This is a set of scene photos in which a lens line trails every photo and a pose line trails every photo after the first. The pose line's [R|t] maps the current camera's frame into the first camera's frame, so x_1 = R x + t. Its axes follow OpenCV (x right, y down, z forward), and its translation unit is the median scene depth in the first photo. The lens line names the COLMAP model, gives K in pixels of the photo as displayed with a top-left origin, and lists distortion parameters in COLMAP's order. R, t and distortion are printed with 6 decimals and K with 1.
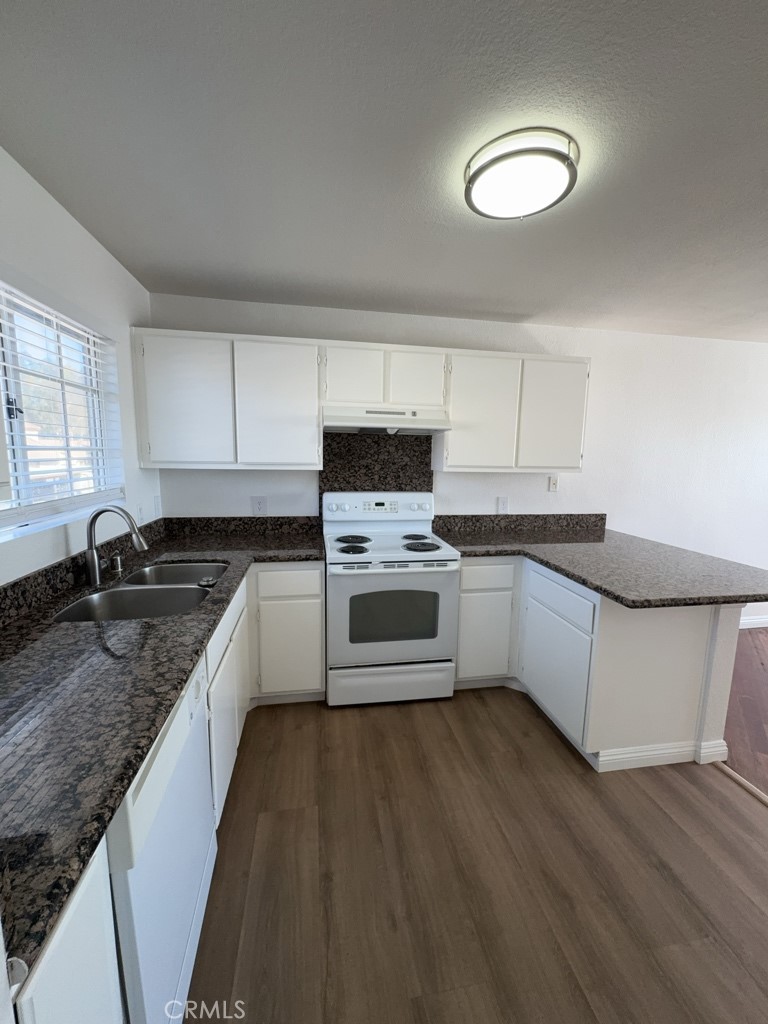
lens RADIAL K [[412.1, 0, 379.8], [0, 412.1, 513.8], [0, 0, 1]] dist [-0.006967, 0.002332]
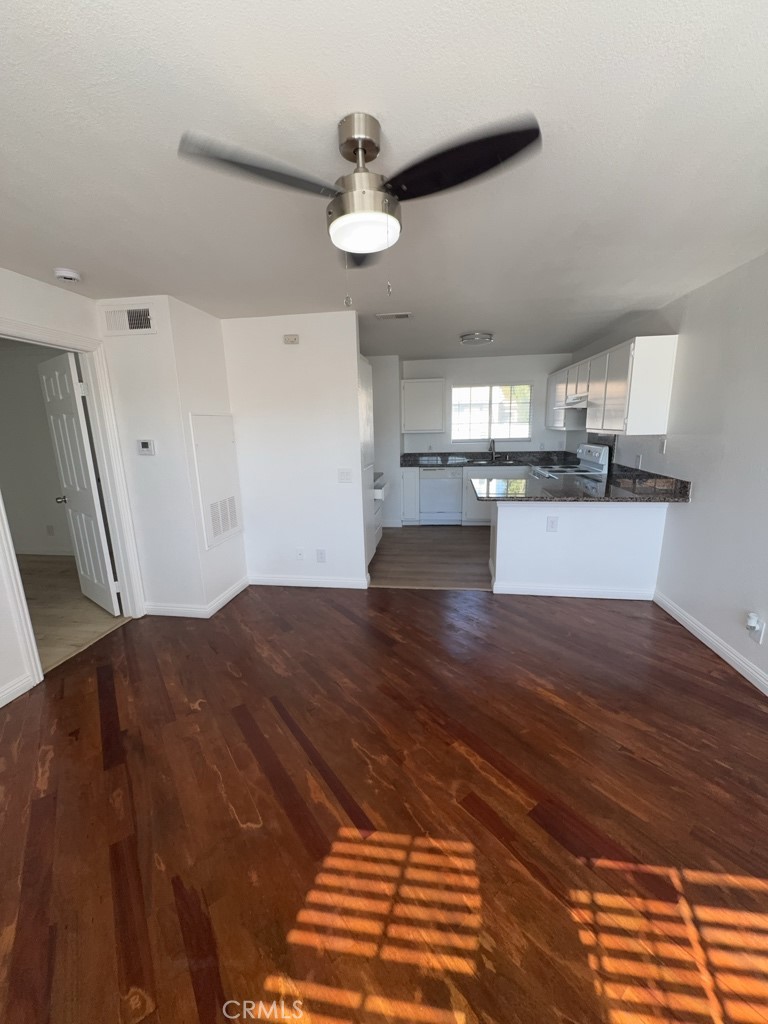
lens RADIAL K [[412.1, 0, 386.4], [0, 412.1, 510.9], [0, 0, 1]] dist [-0.006967, 0.002332]
pose [[-0.302687, 0.188022, -0.934360, 1.734230], [-0.125232, 0.964002, 0.234556, -0.072809], [0.944827, 0.188009, -0.268245, 0.645205]]
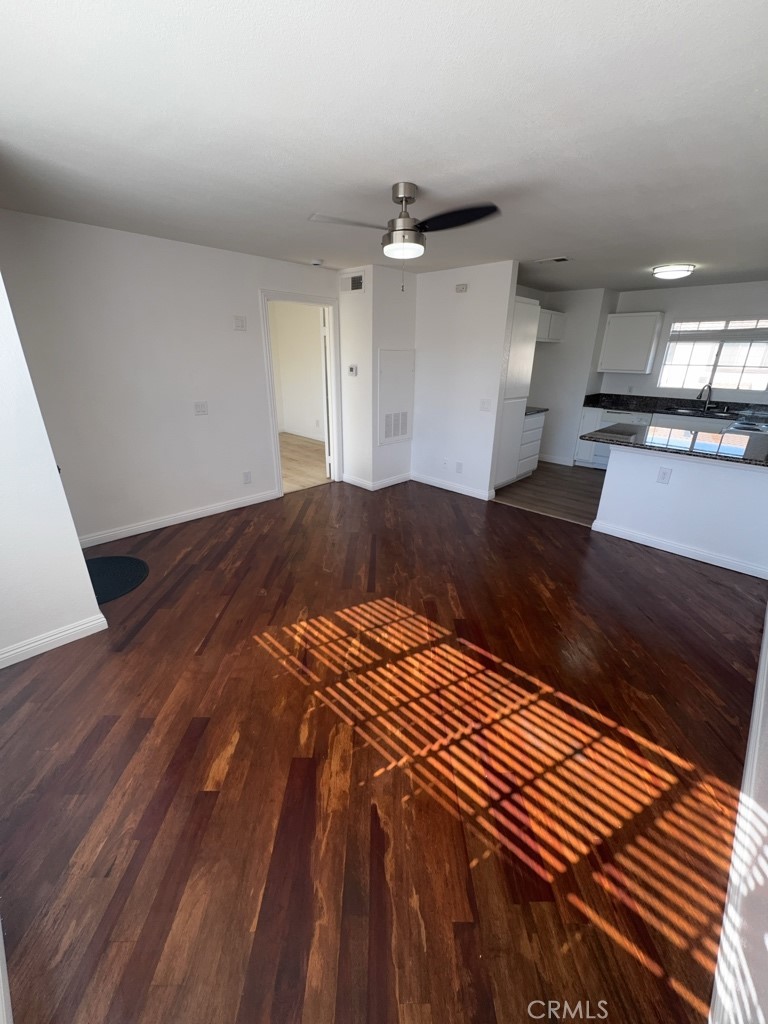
lens RADIAL K [[412.1, 0, 383.5], [0, 412.1, 511.4], [0, 0, 1]] dist [-0.006967, 0.002332]
pose [[-0.802717, 0.189276, -0.565527, 1.822006], [-0.115663, 0.880878, 0.458994, -0.172861], [0.585037, 0.433853, -0.685204, 1.147321]]
